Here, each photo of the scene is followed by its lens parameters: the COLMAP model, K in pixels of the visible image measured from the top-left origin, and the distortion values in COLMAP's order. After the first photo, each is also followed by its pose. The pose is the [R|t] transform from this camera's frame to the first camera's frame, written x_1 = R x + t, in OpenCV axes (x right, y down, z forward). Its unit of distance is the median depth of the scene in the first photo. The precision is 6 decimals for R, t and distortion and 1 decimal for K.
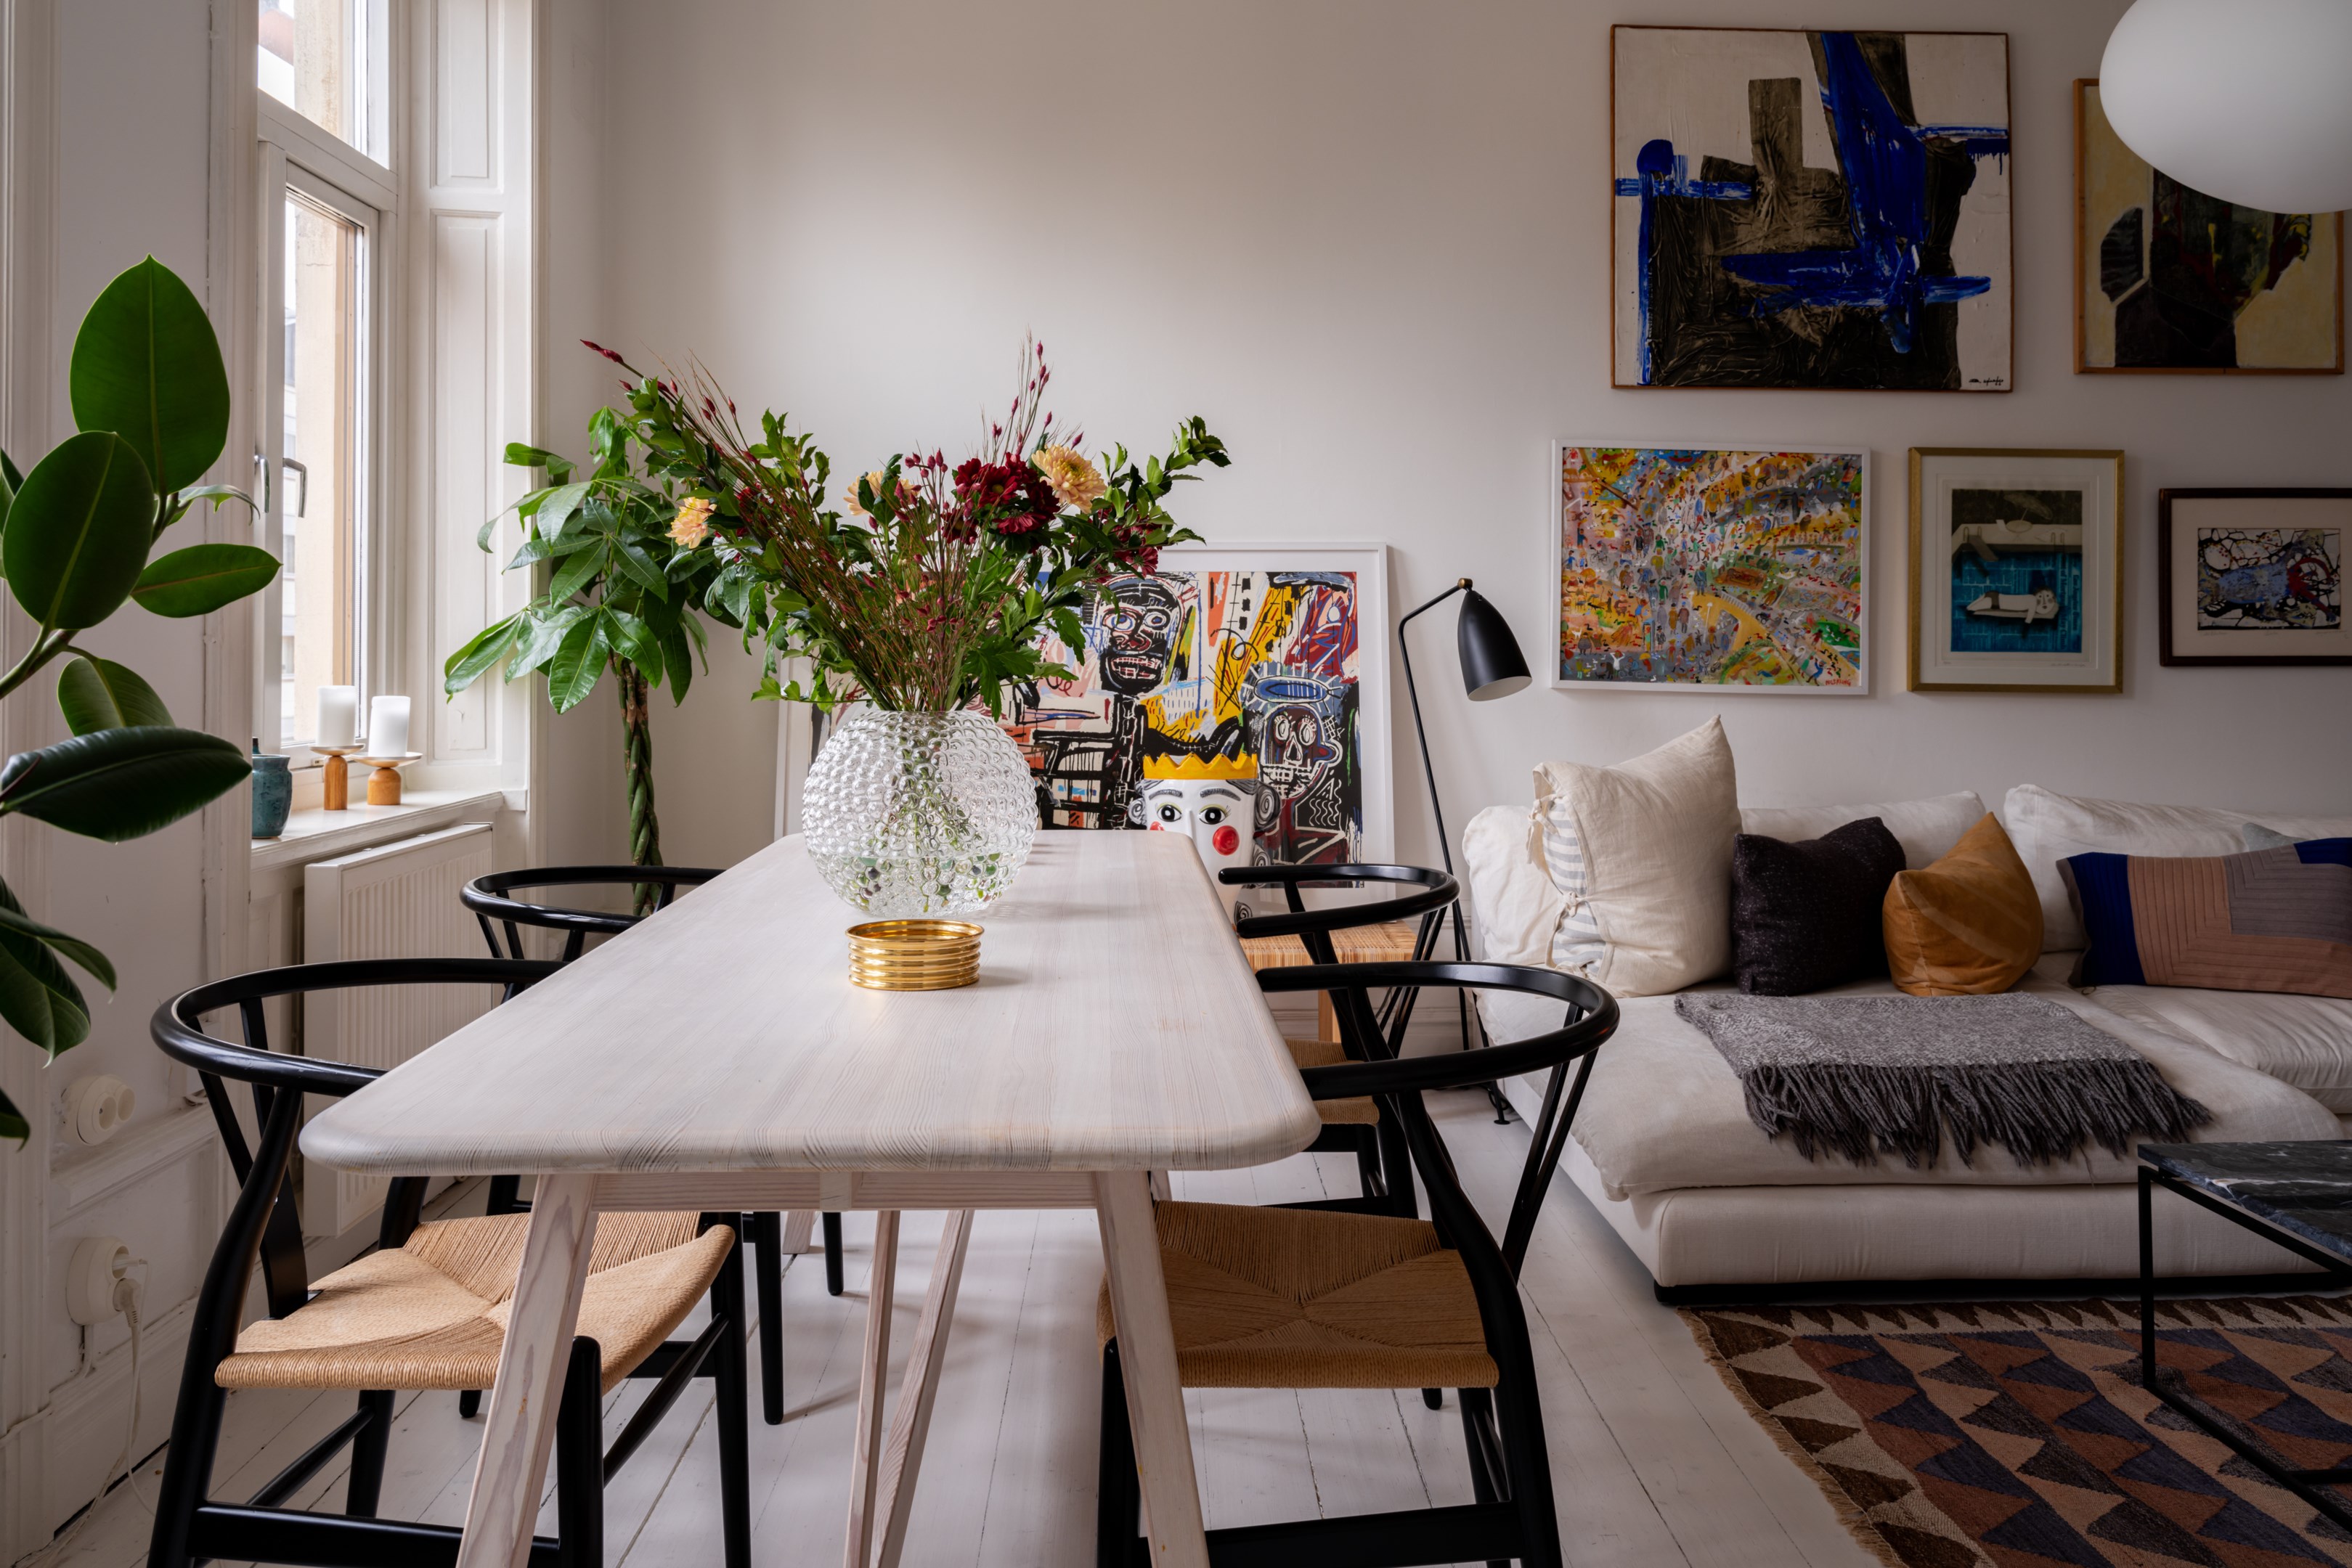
lens RADIAL K [[1798.8, 0, 1192.3], [0, 1798.8, 596.3], [0, 0, 1]] dist [0.000616, -0.007585]
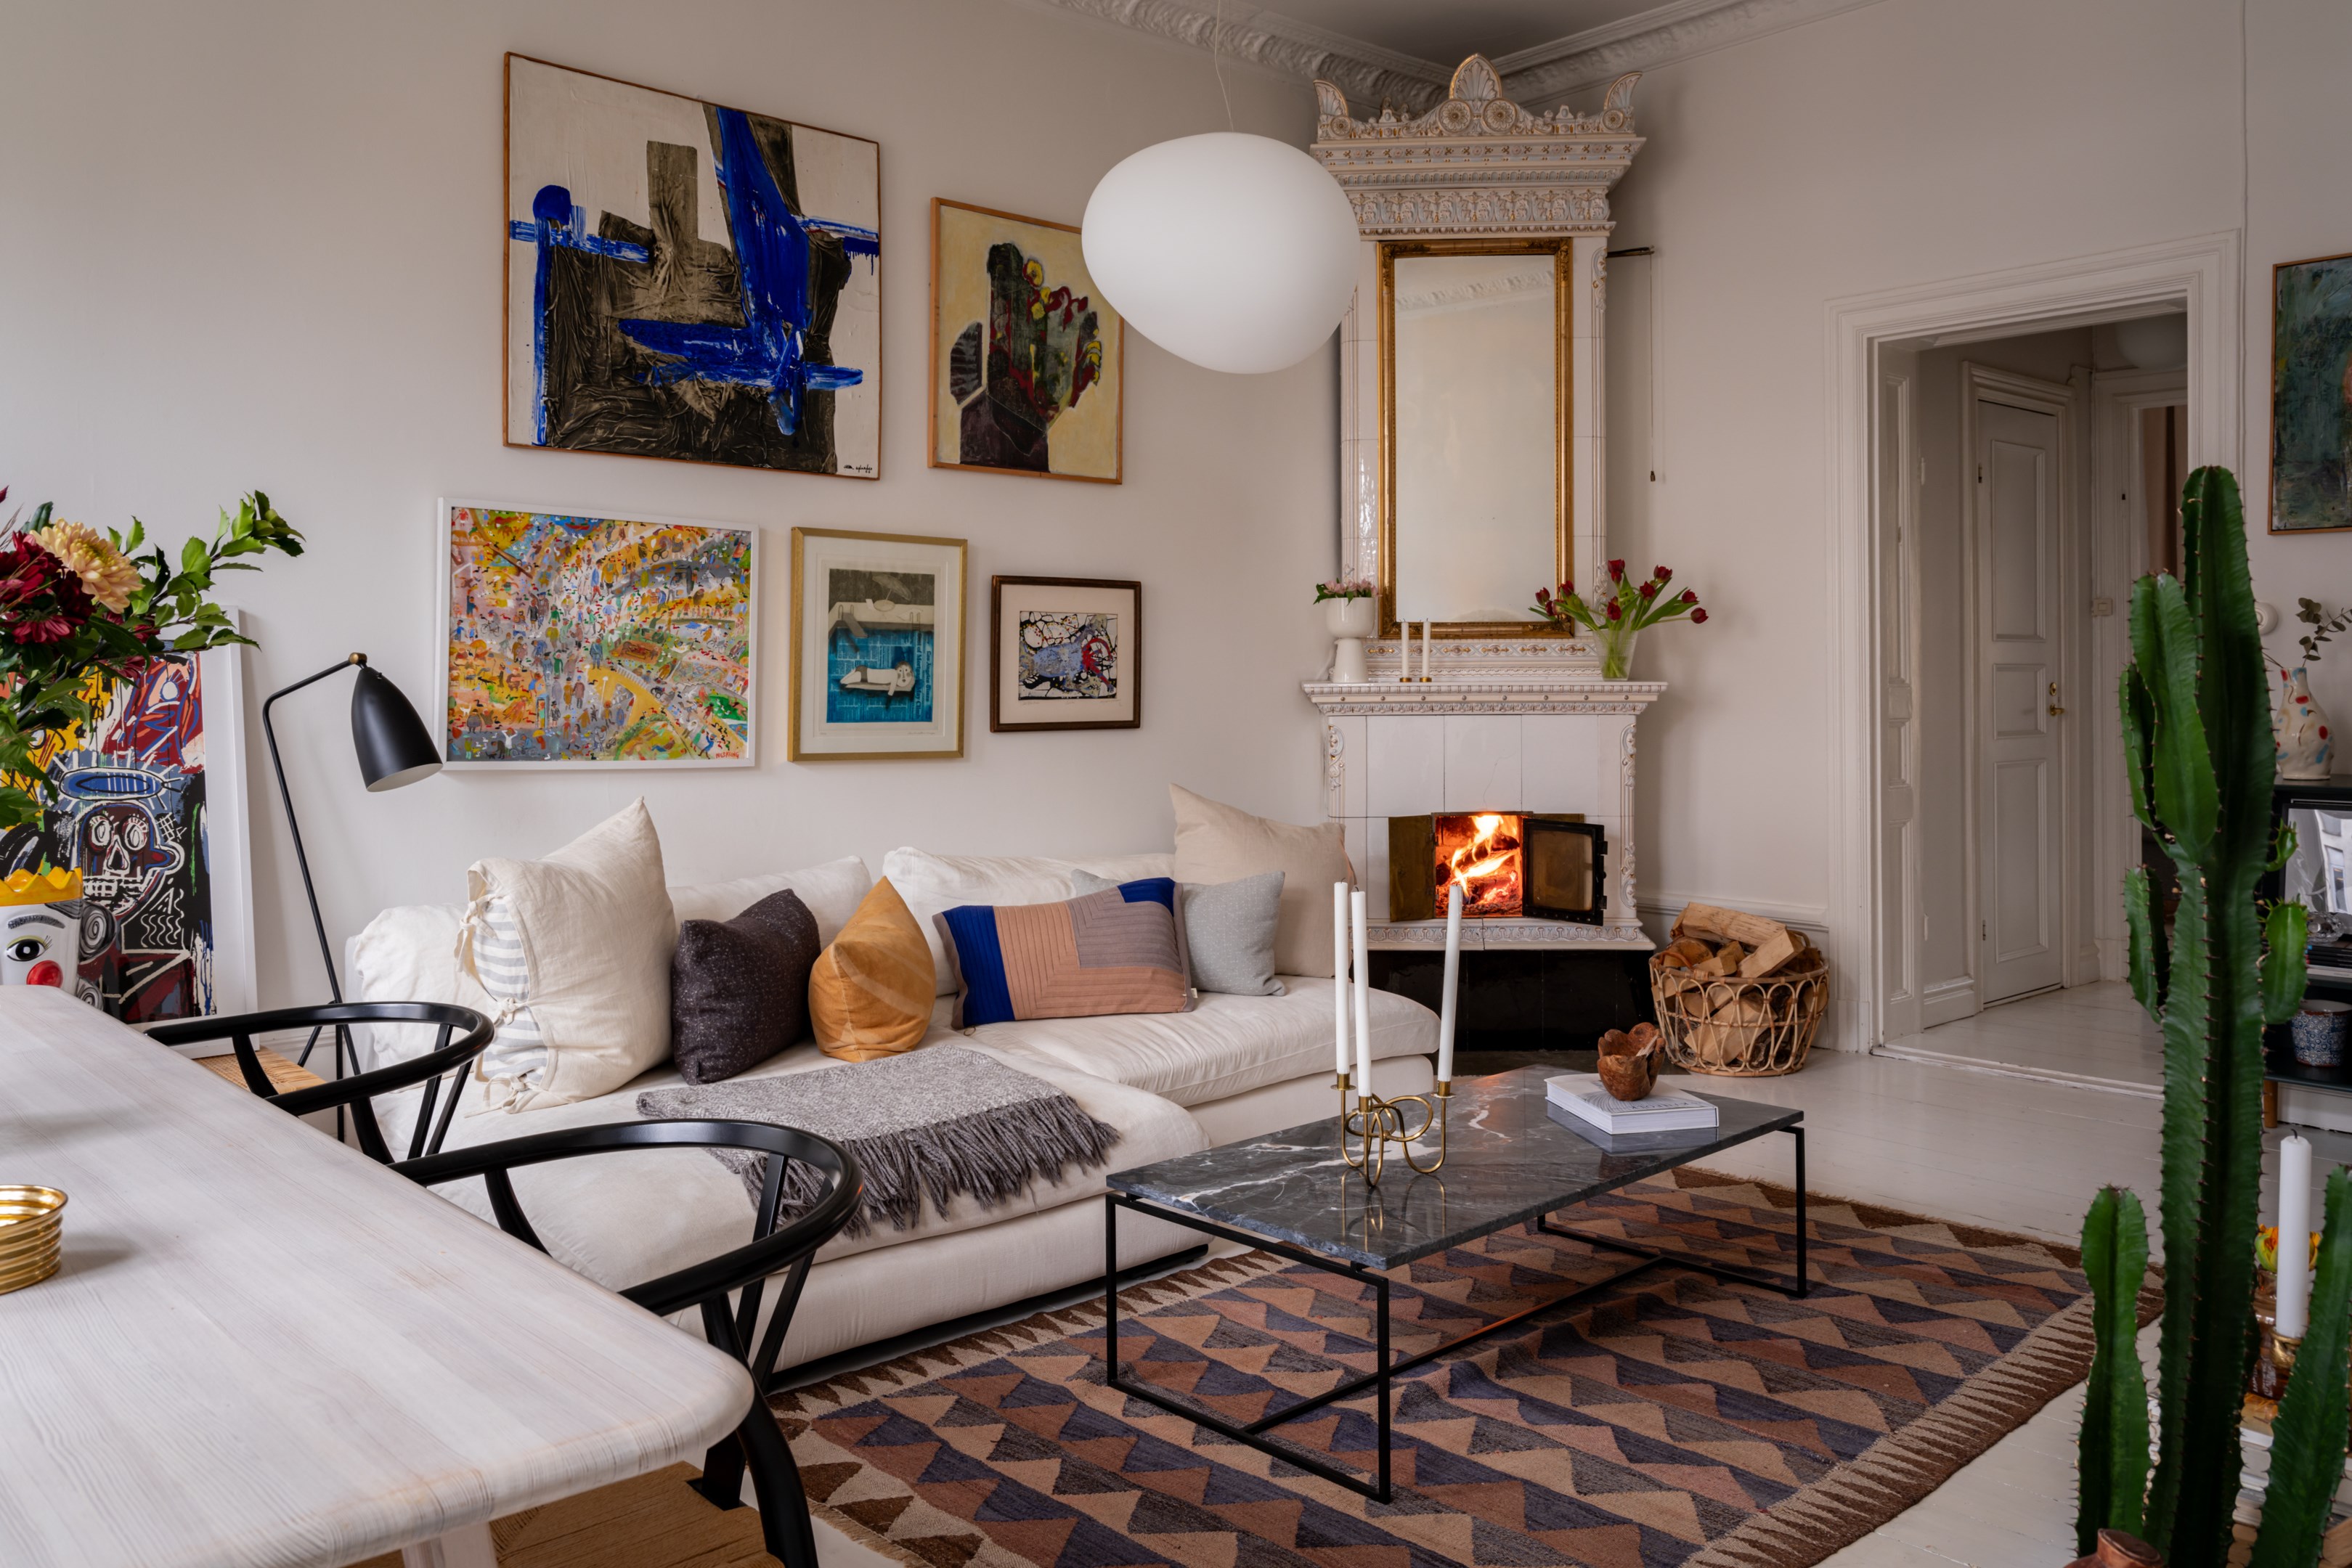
lens RADIAL K [[1798.8, 0, 1190.4], [0, 1798.8, 681.8], [0, 0, 1]] dist [0.000616, -0.007585]
pose [[0.762496, -0.001694, 0.646991, -0.111759], [-0.015795, 0.999650, 0.021232, -0.021788], [-0.646800, -0.026408, 0.762202, 0.067042]]
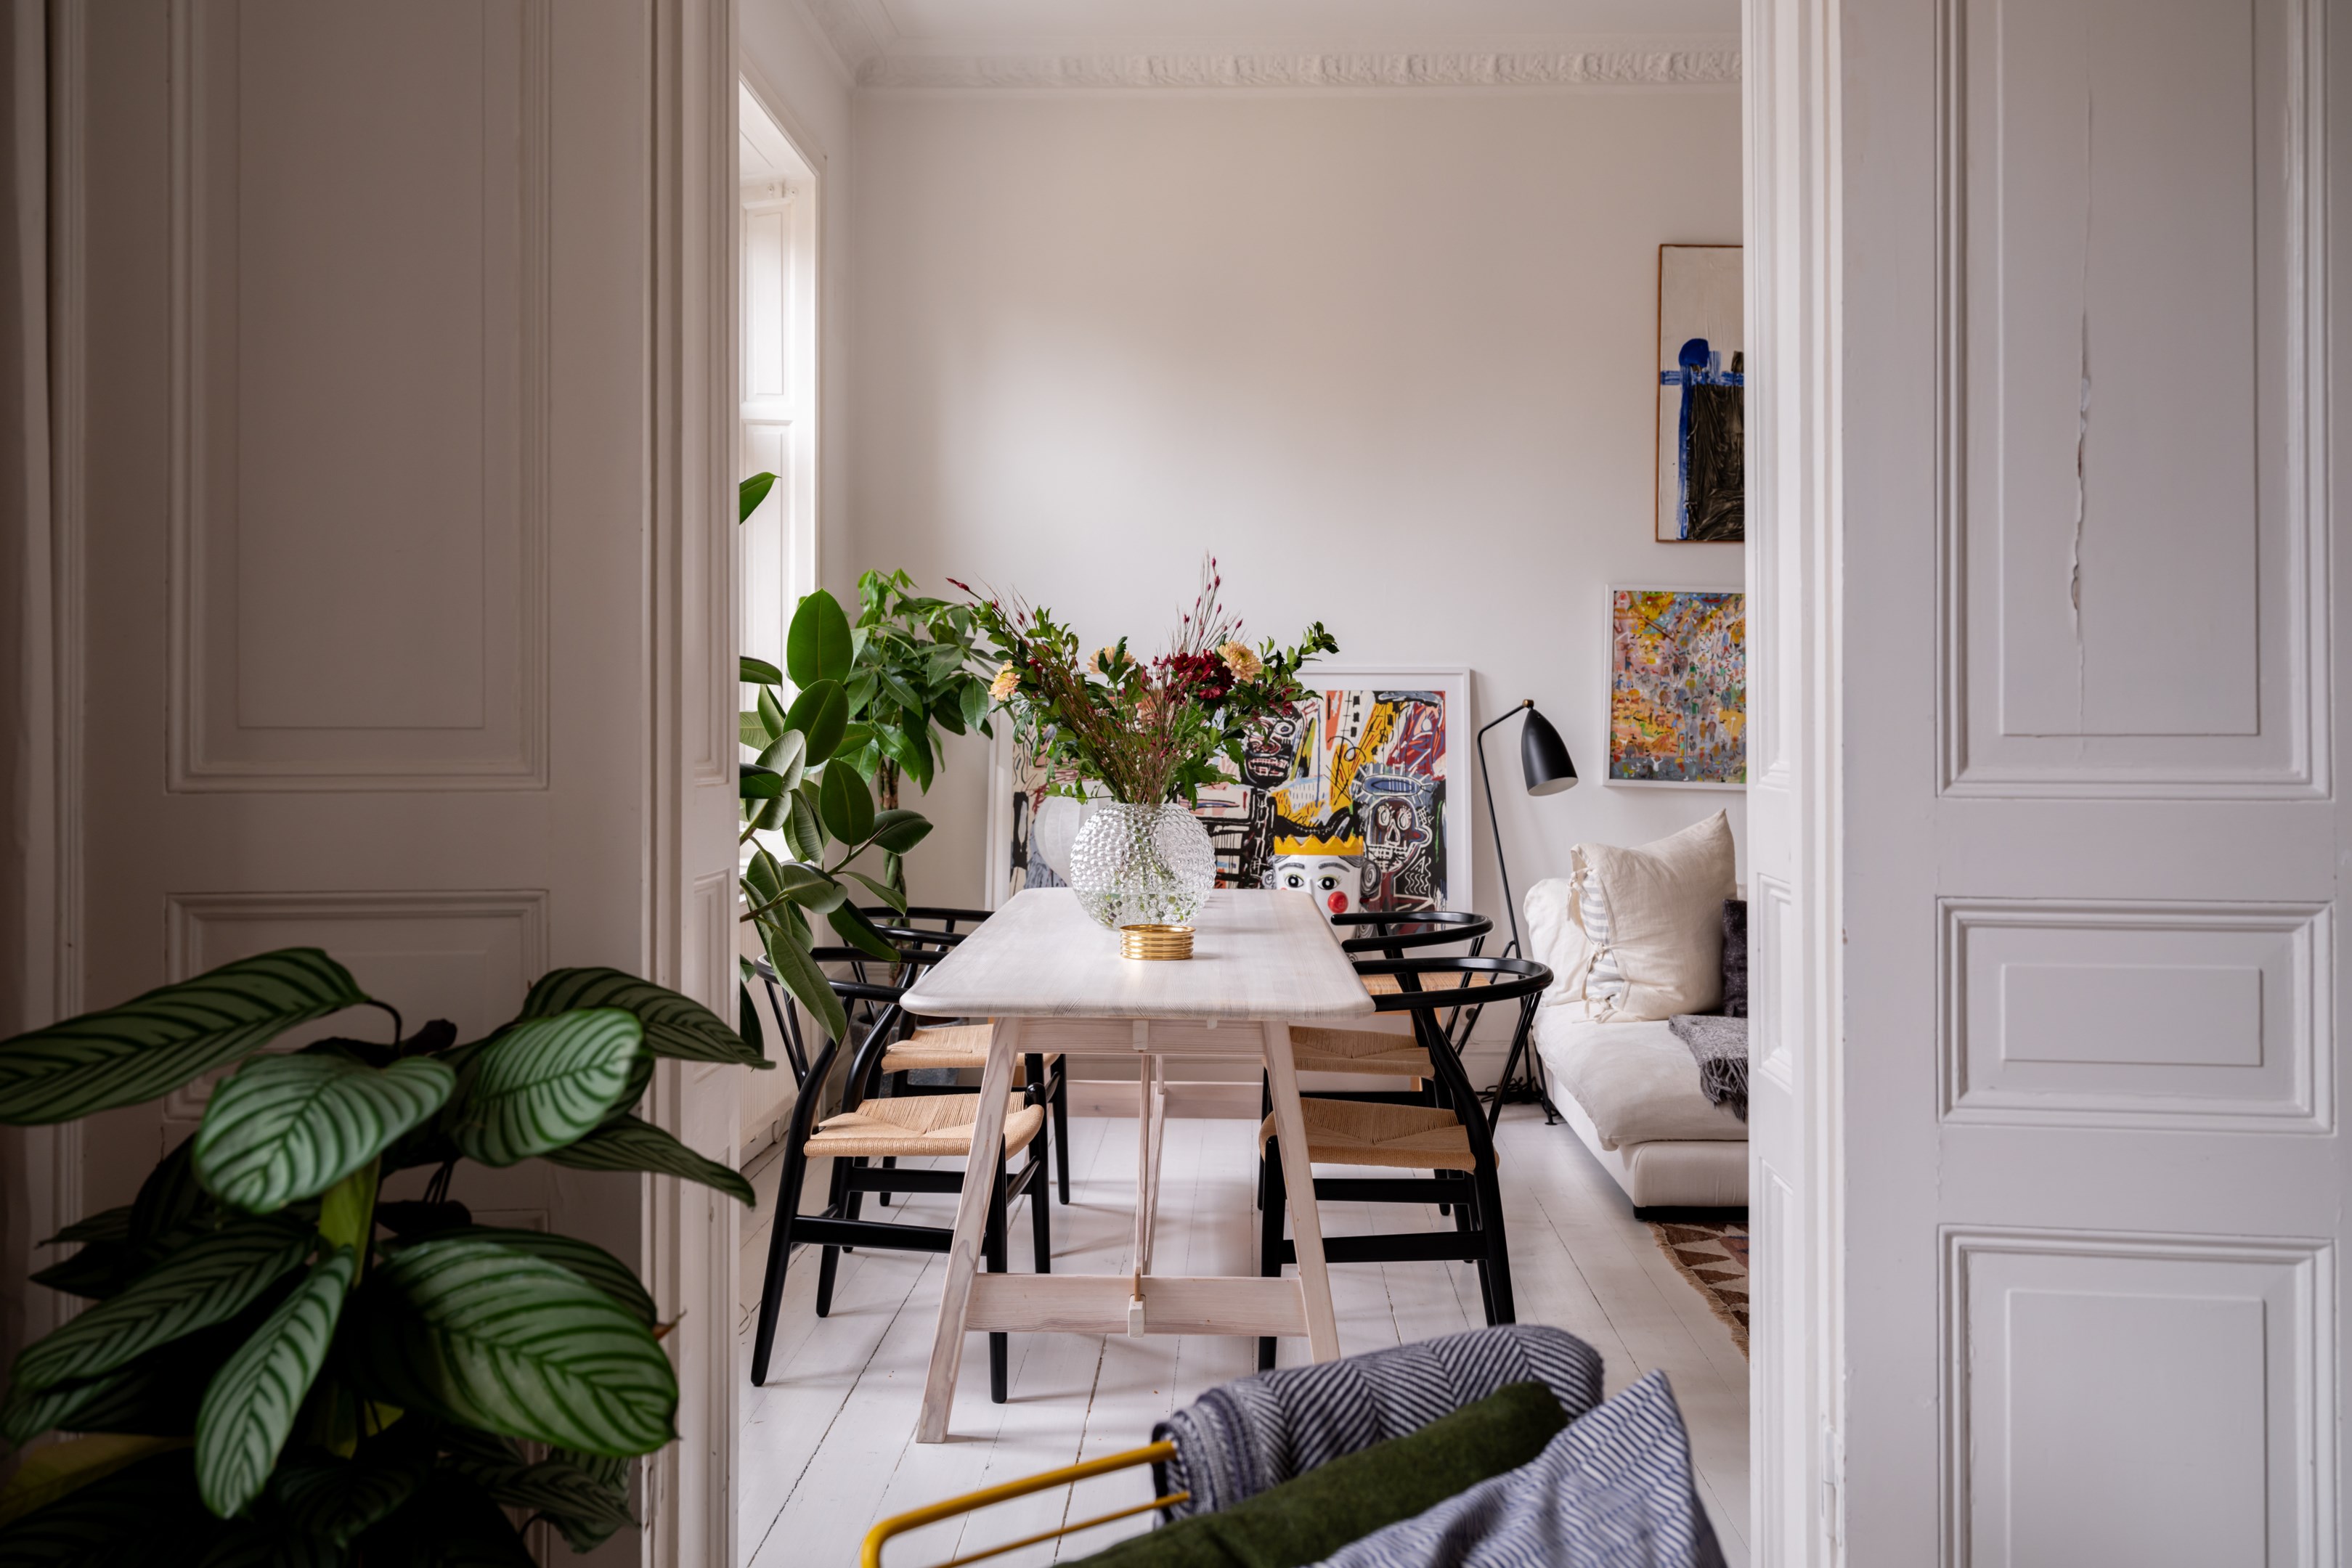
lens RADIAL K [[2050.5, 0, 1267.3], [0, 2050.5, 707.7], [0, 0, 1]] dist [0.050824, 0.003554]
pose [[0.999763, 0.007578, -0.020387, -0.002815], [-0.007144, 0.999749, 0.021229, -0.034768], [0.020543, -0.021078, 0.999567, -0.468311]]
